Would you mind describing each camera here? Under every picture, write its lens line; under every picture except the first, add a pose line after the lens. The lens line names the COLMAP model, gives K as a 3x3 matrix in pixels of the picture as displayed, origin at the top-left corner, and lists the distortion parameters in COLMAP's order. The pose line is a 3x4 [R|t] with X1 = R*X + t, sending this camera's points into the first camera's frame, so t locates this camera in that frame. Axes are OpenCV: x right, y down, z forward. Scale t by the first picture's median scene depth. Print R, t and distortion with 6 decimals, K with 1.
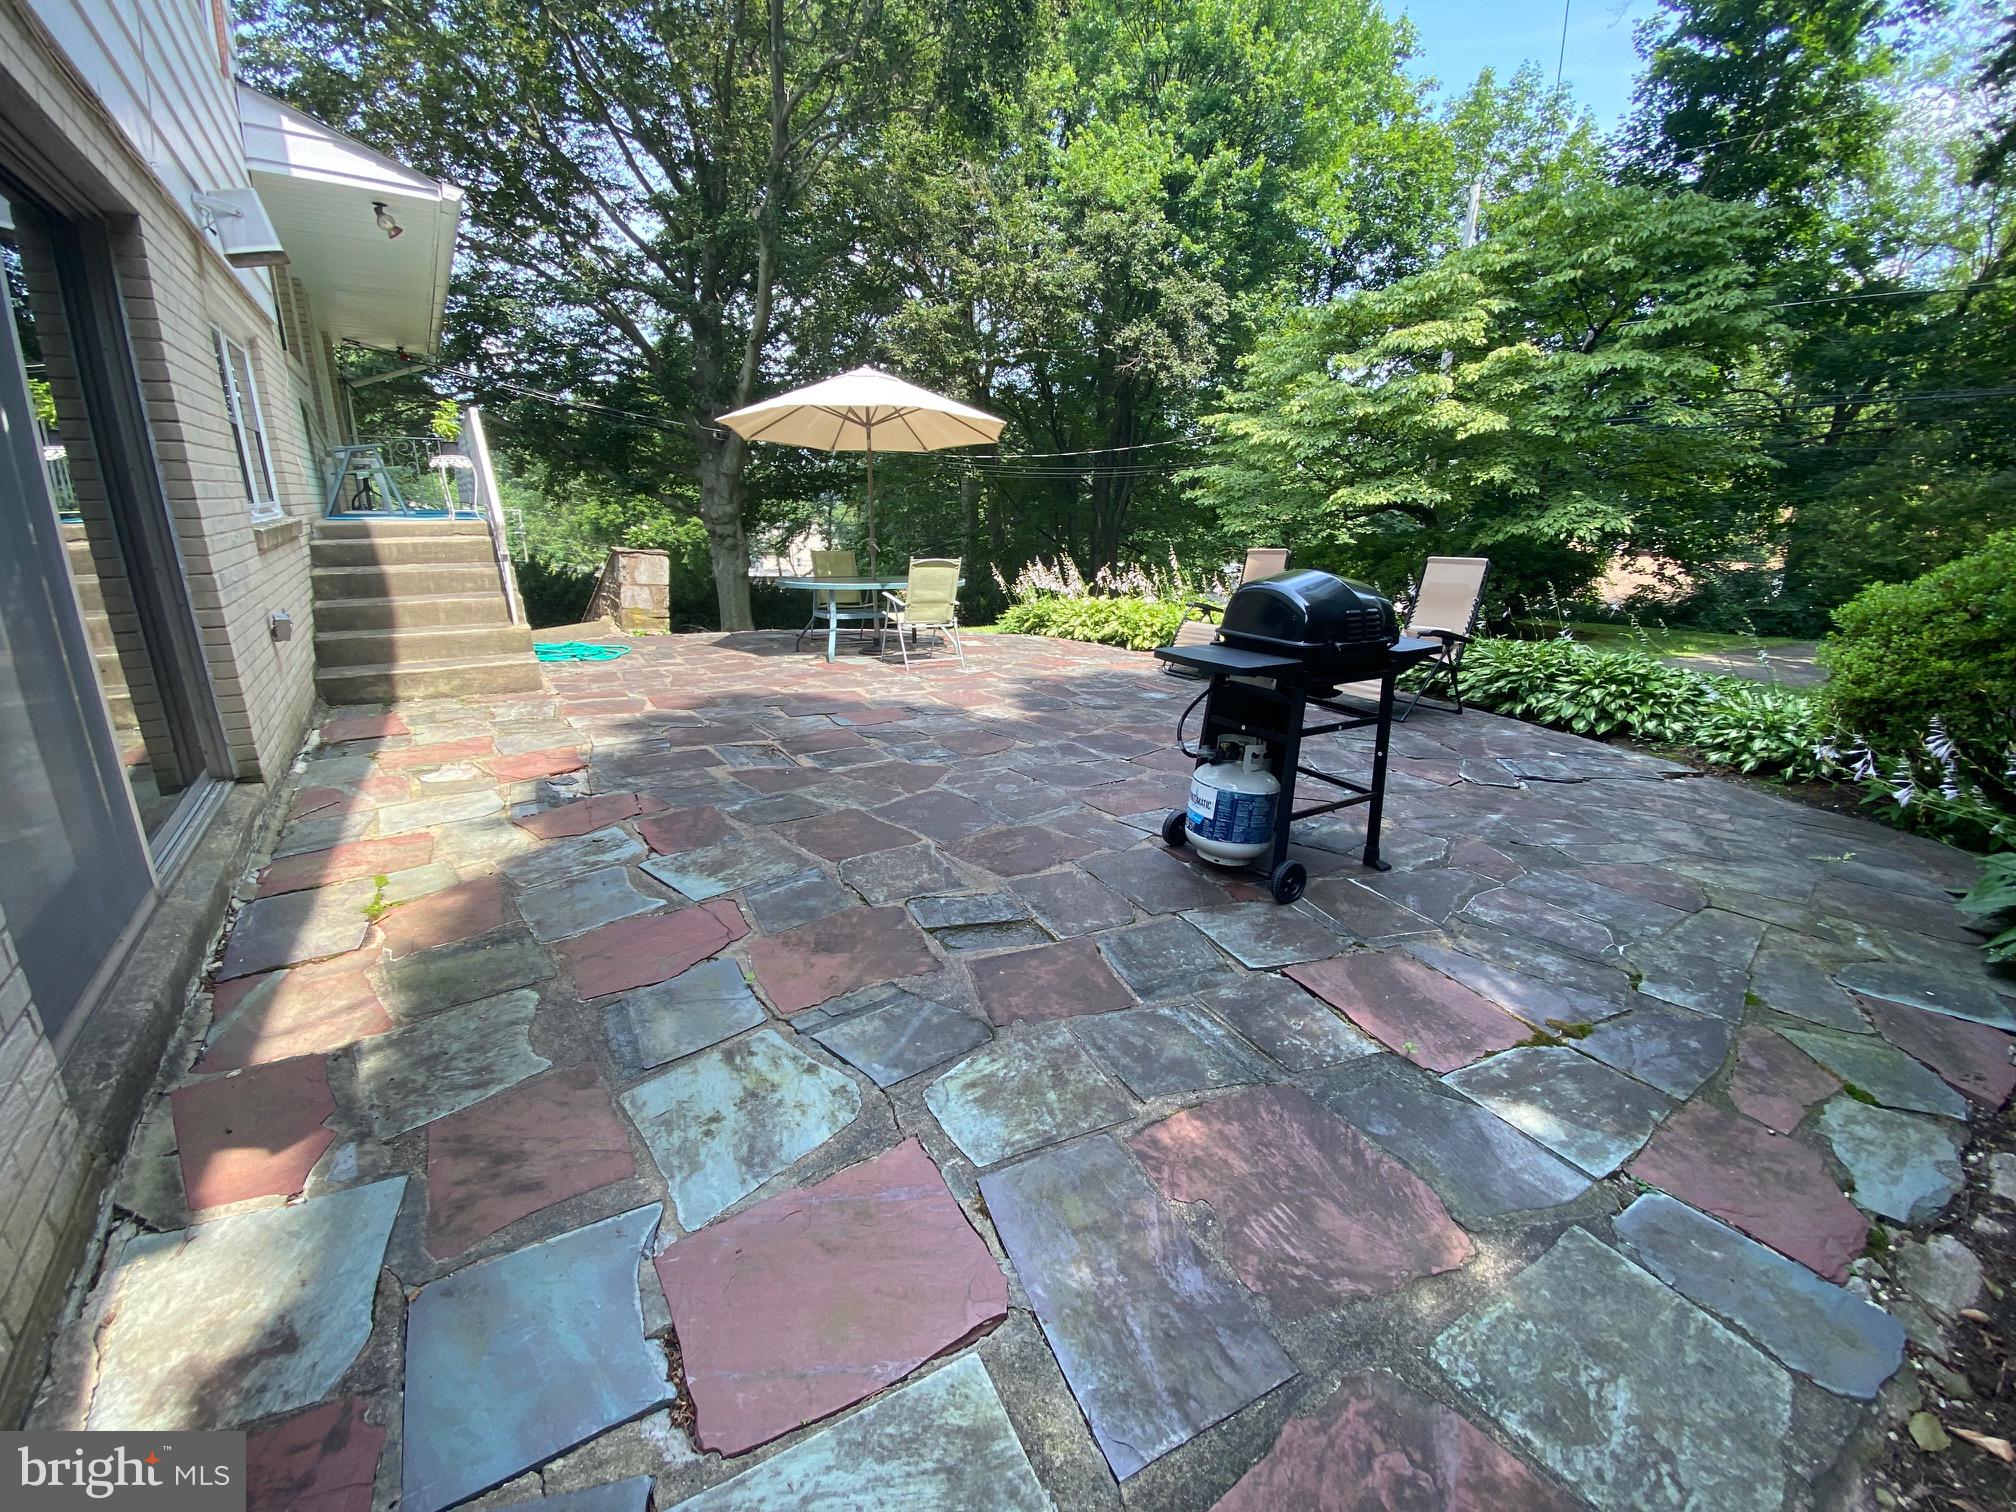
lens RADIAL K [[815.1, 0, 1008.0], [0, 815.1, 756.0], [0, 0, 1]] dist [0.040569, -0.030239]
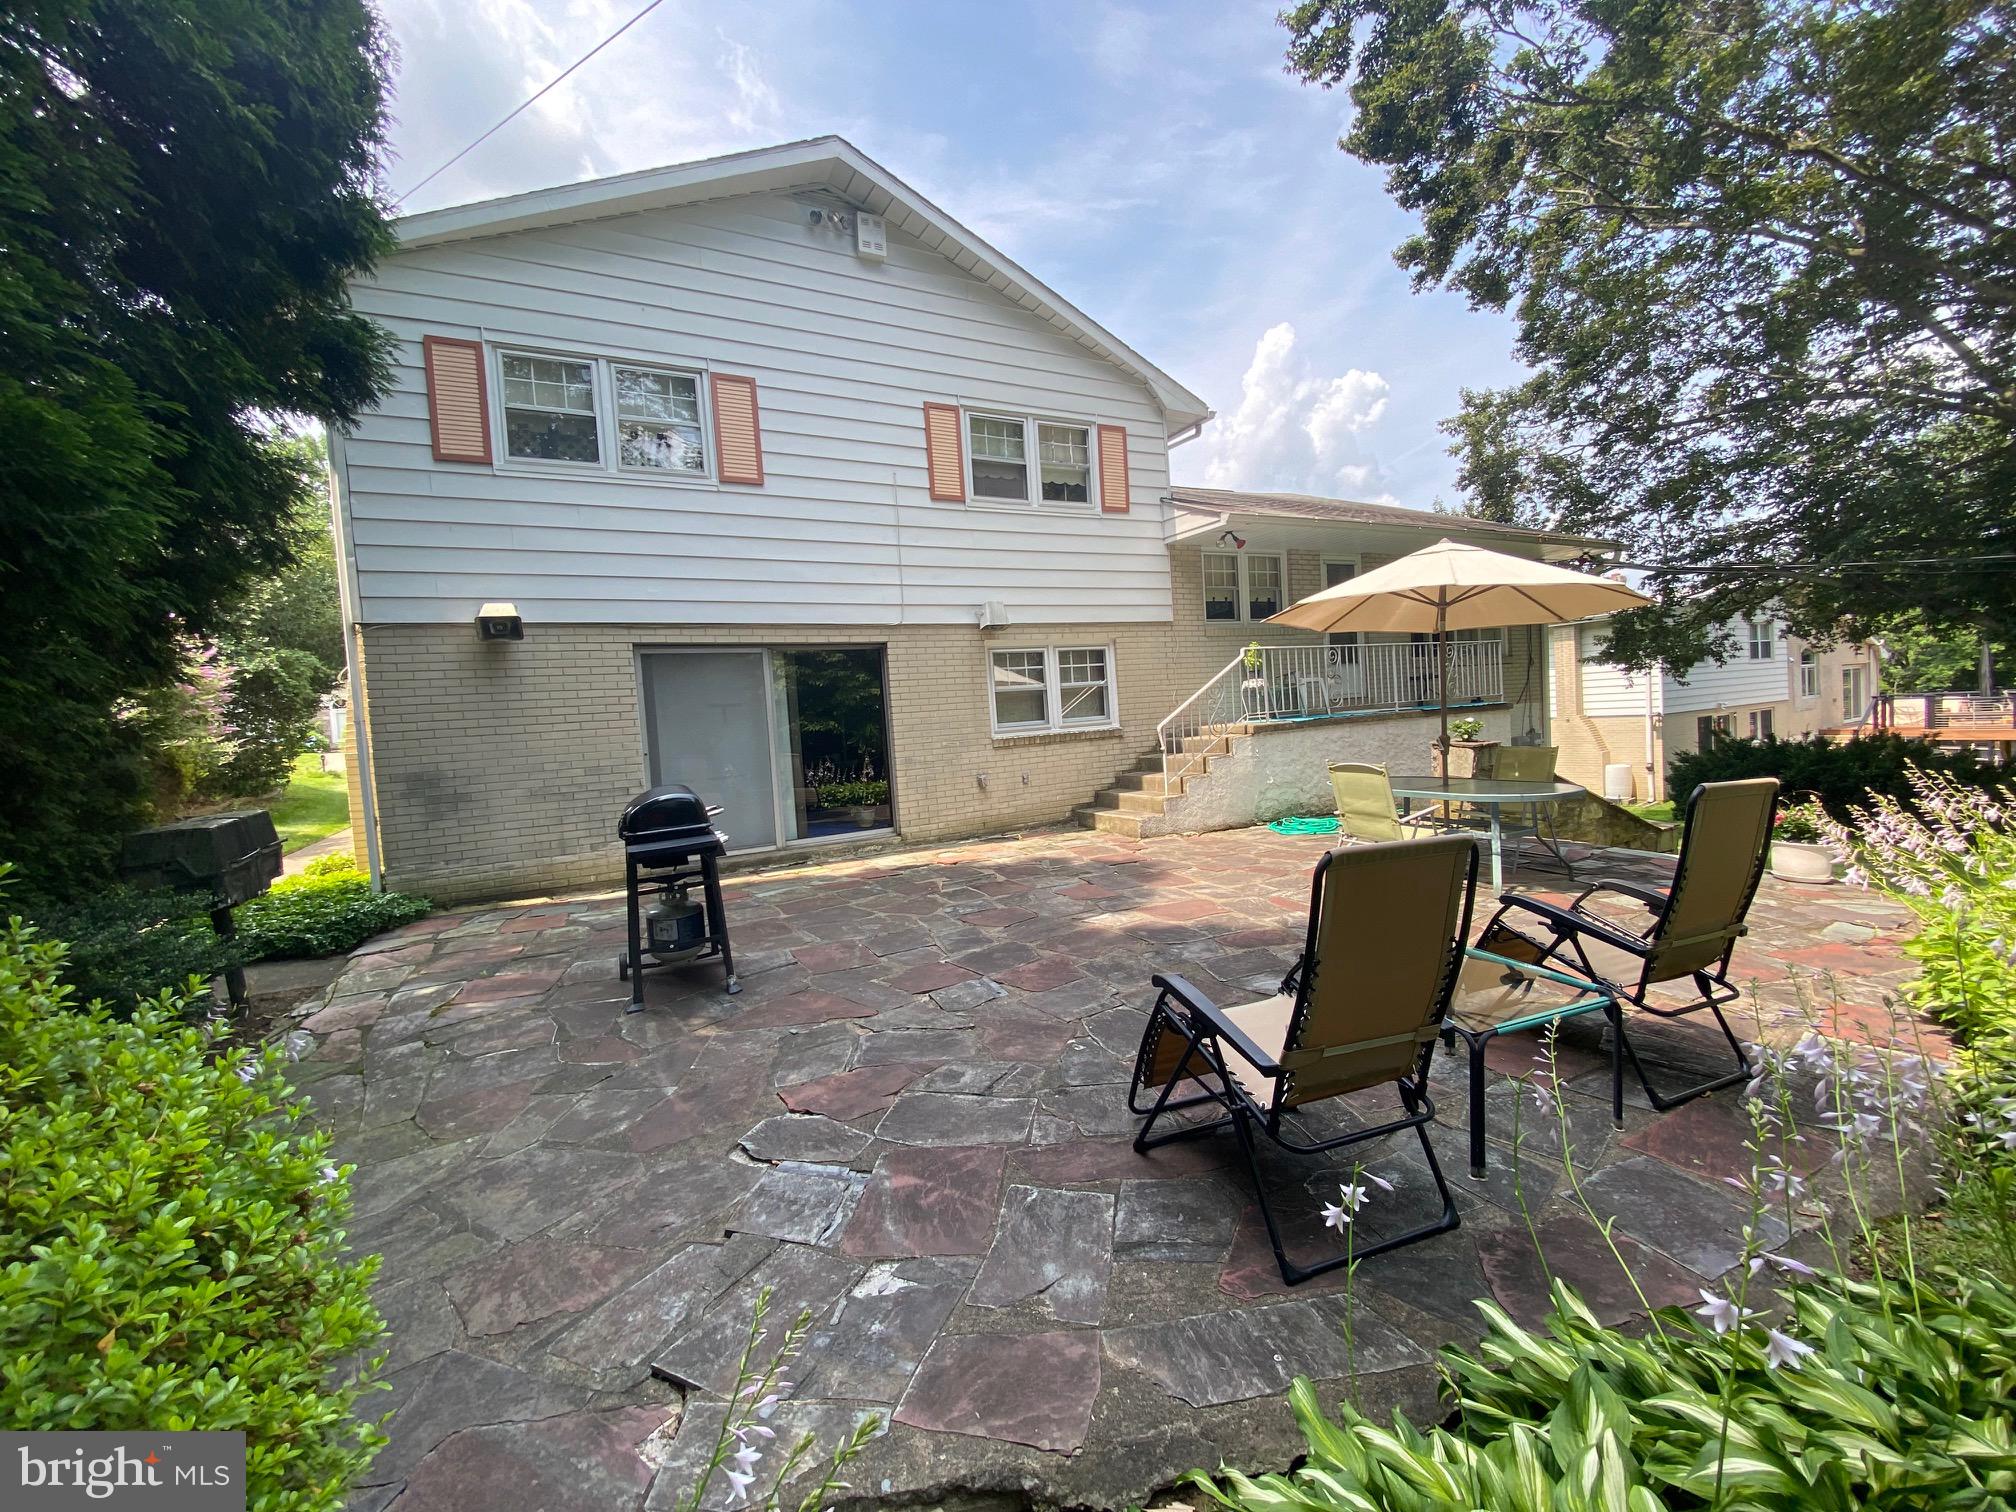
lens RADIAL K [[815.2, 0, 1004.5], [0, 815.2, 753.4], [0, 0, 1]] dist [0.032900, -0.029796]
pose [[-0.125452, 0.034100, -0.991513, 1.613180], [-0.227564, 0.971774, 0.062213, -0.465606], [0.965648, 0.233437, -0.114151, 1.576698]]
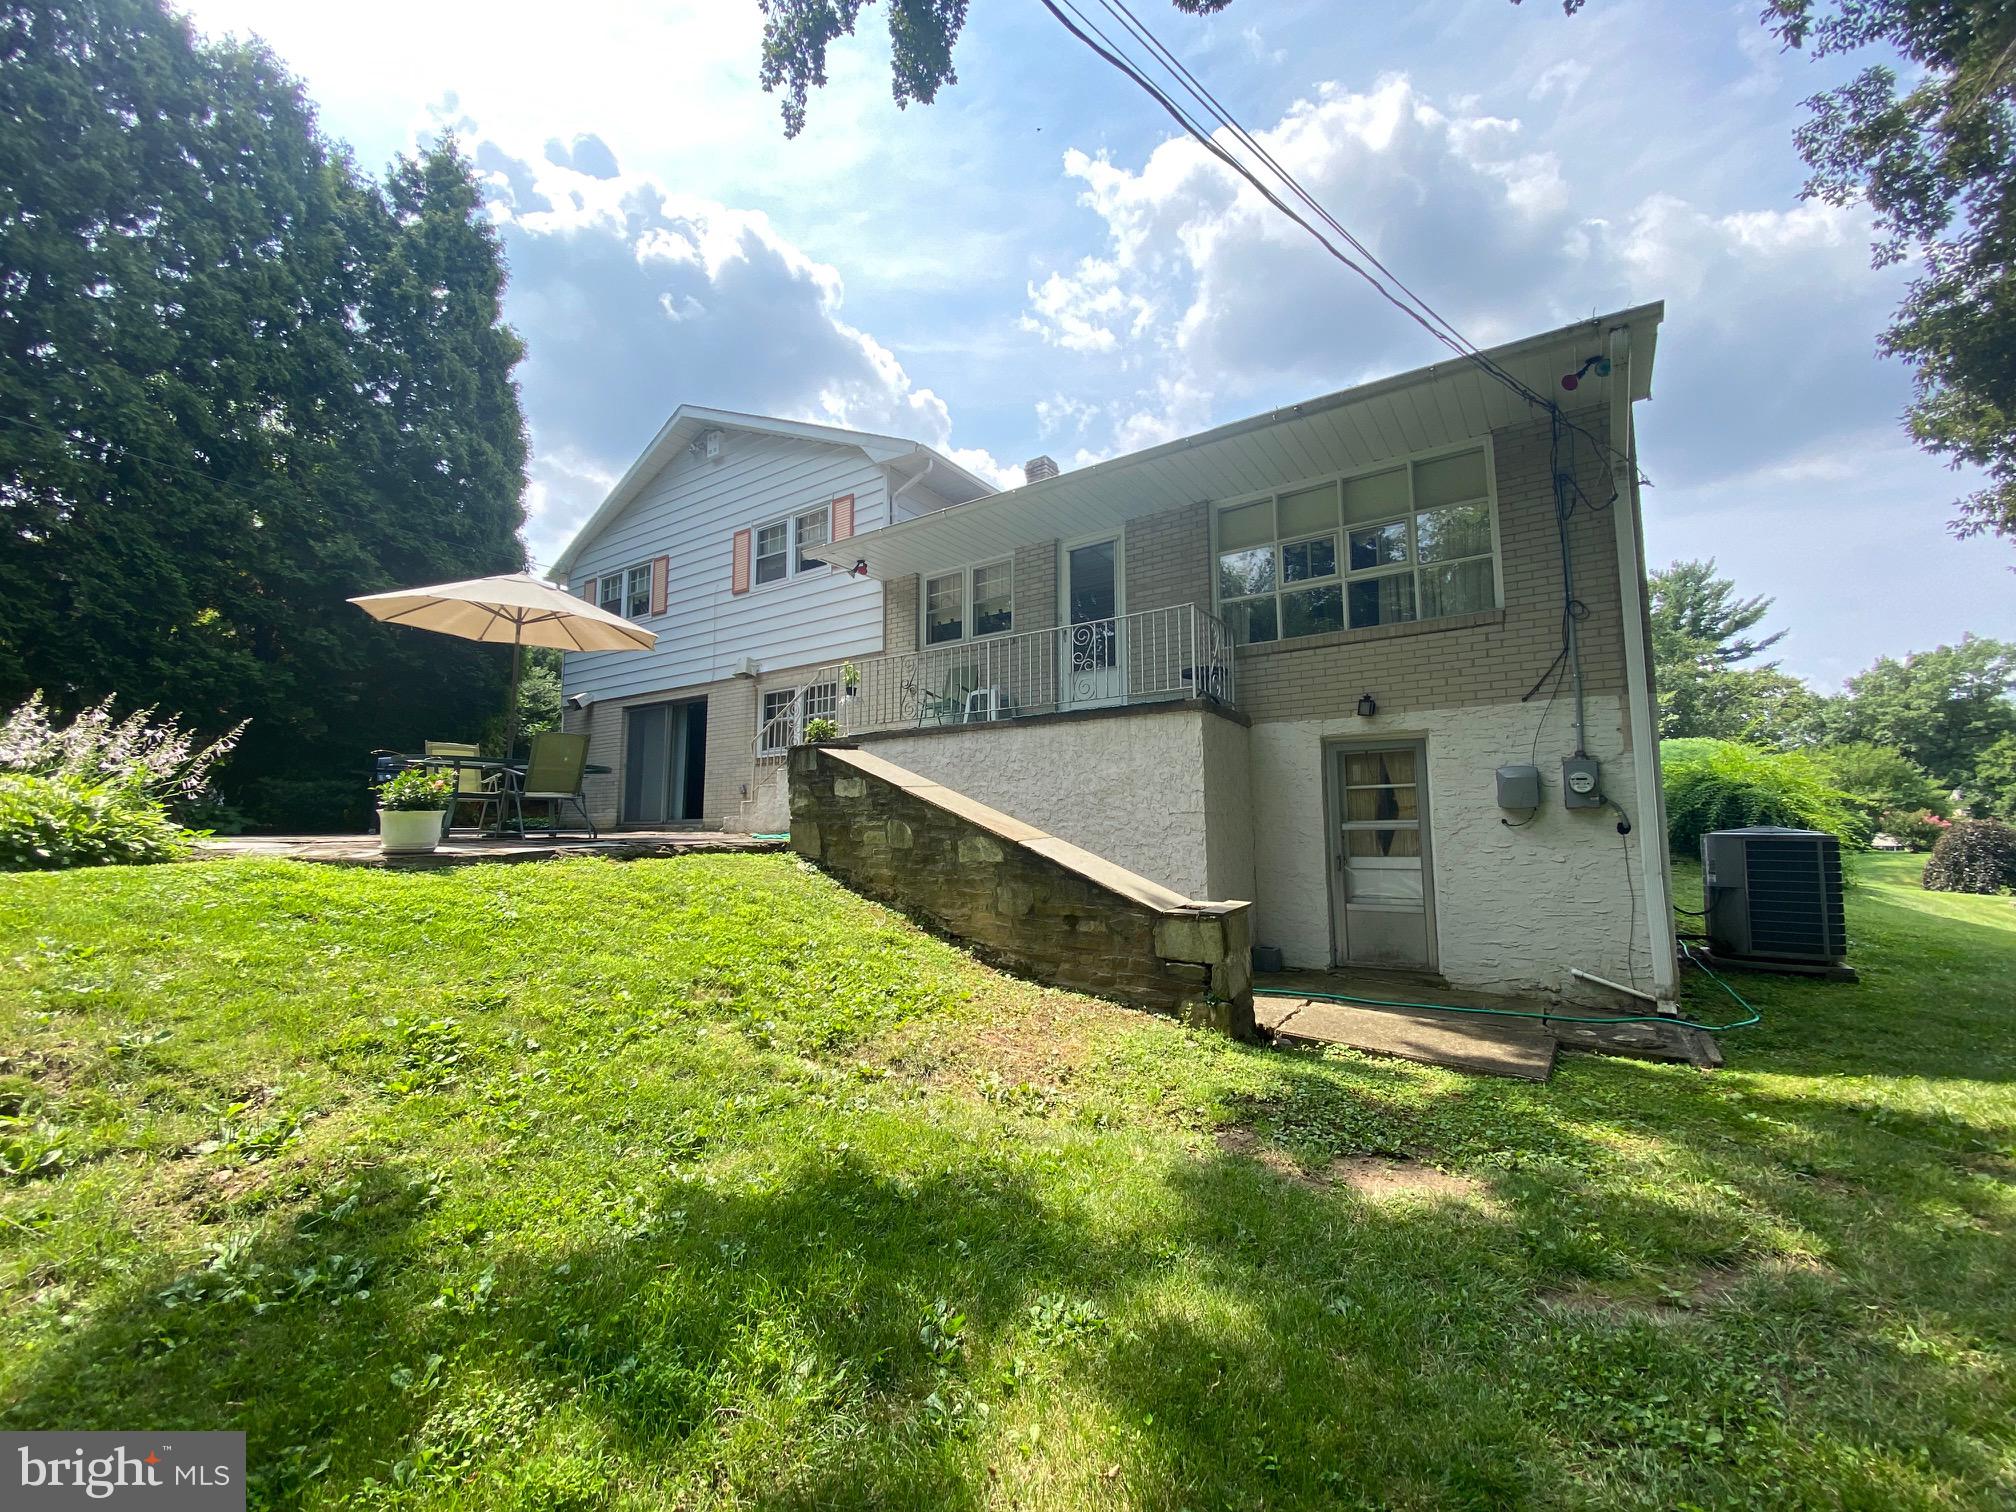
lens RADIAL K [[815.1, 0, 1008.0], [0, 815.1, 756.0], [0, 0, 1]] dist [0.040569, -0.030239]
pose [[-0.932867, -0.040036, -0.357989, -0.828774], [-0.107859, 0.979254, 0.171549, -1.101182], [0.343694, 0.198645, -0.917831, 5.025307]]
